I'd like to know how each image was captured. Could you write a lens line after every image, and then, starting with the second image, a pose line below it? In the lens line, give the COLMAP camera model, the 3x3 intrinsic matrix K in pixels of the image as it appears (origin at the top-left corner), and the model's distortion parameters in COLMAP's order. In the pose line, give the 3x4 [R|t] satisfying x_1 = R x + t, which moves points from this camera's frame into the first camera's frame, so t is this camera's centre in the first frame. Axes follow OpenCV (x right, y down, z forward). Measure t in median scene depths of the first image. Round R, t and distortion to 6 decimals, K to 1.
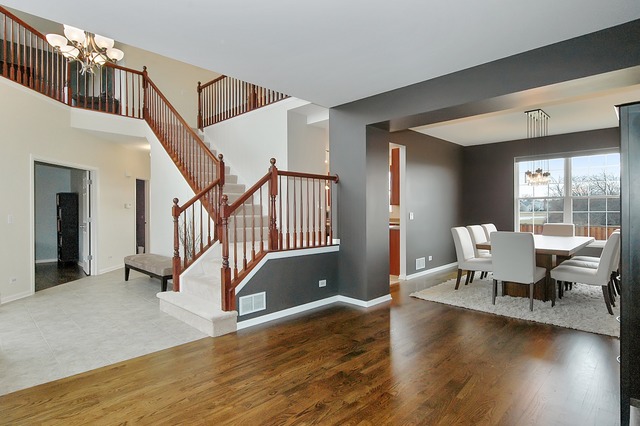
lens RADIAL K [[340.8, 0, 320.0], [0, 340.8, 213.0], [0, 0, 1]] dist [0.002728, -0.001072]
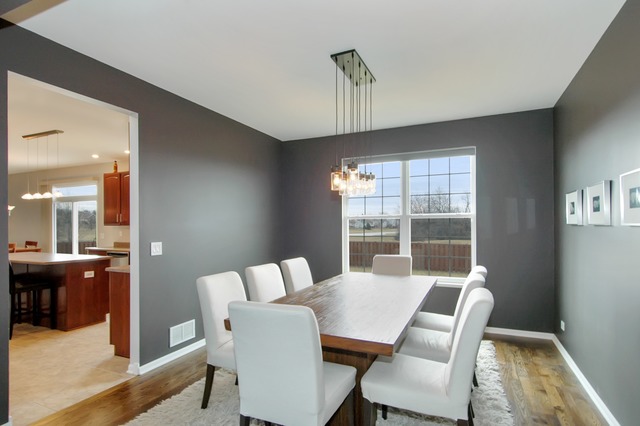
lens RADIAL K [[340.8, 0, 320.0], [0, 340.8, 213.0], [0, 0, 1]] dist [0.002728, -0.001072]
pose [[0.939898, 0.013502, 0.341189, 0.326587], [0.002697, 0.998893, -0.046959, -0.021147], [-0.341445, 0.045057, 0.938821, 0.408466]]
